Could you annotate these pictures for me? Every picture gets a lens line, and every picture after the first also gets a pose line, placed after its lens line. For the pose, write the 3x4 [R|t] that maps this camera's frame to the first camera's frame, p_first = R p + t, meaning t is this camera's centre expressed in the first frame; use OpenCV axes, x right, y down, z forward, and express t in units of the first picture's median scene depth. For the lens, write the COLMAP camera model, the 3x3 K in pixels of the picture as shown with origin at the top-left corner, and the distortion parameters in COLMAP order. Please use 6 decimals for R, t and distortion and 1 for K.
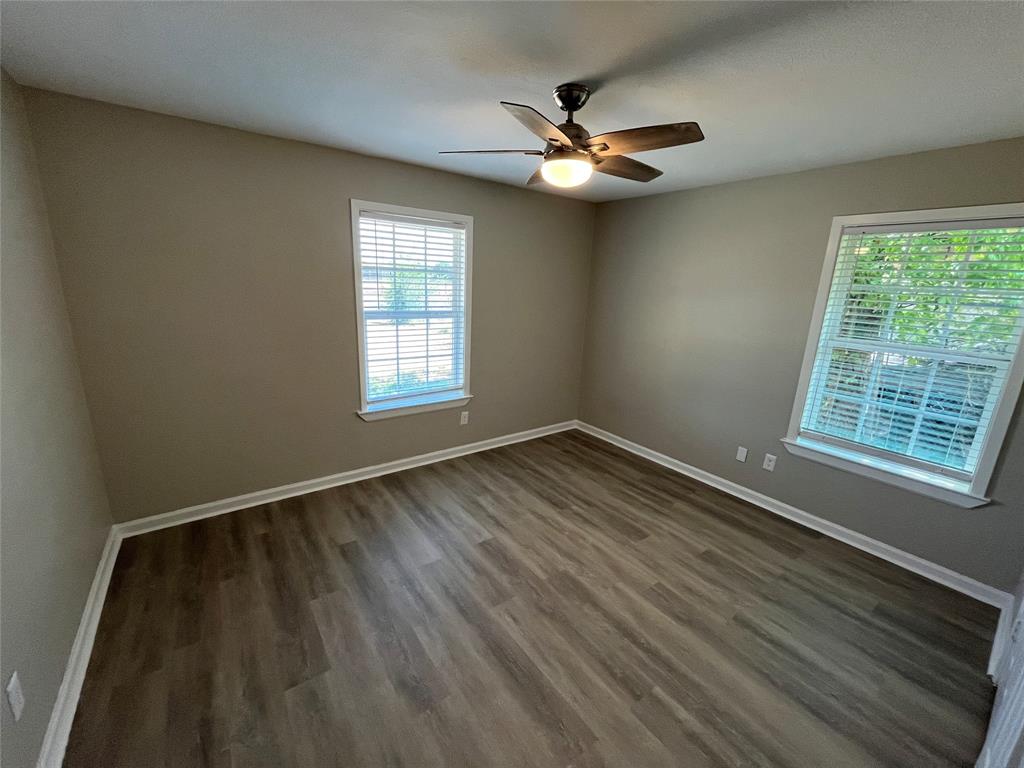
lens RADIAL K [[414.4, 0, 511.2], [0, 414.4, 383.1], [0, 0, 1]] dist [-0.002796, 0.000611]
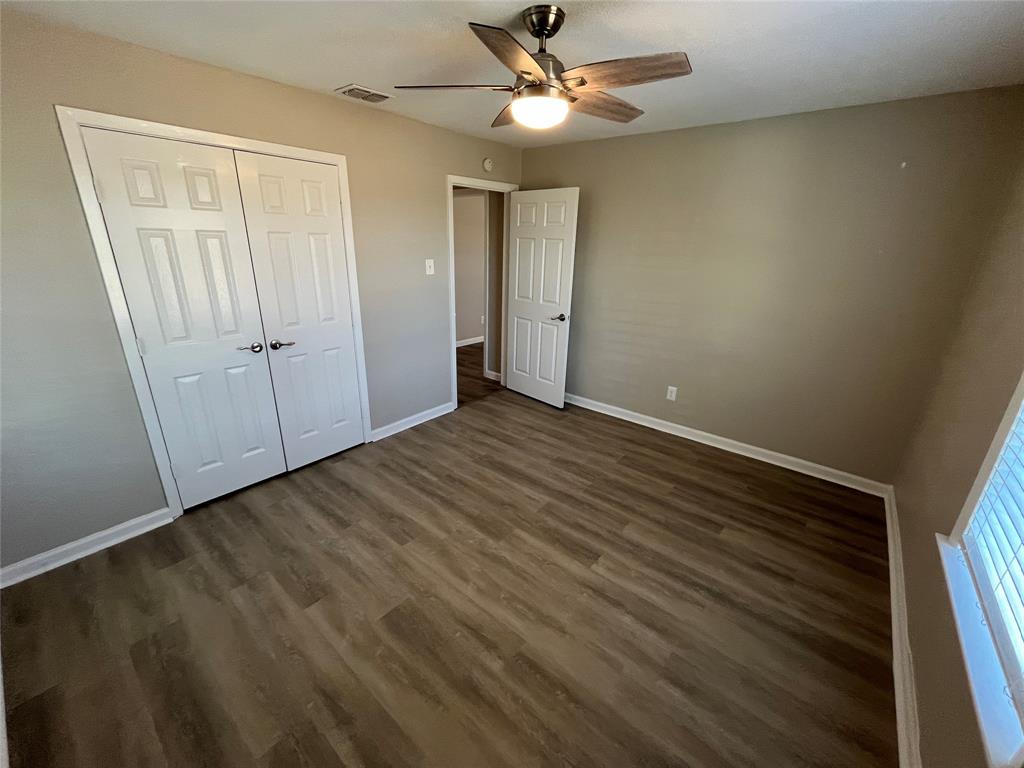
lens RADIAL K [[414.4, 0, 511.9], [0, 414.4, 381.1], [0, 0, 1]] dist [-0.002796, 0.000611]
pose [[-0.967055, 0.017850, -0.253940, 0.346229], [-0.122782, 0.841132, 0.526708, -0.386625], [0.222999, 0.540535, -0.811230, 1.628791]]
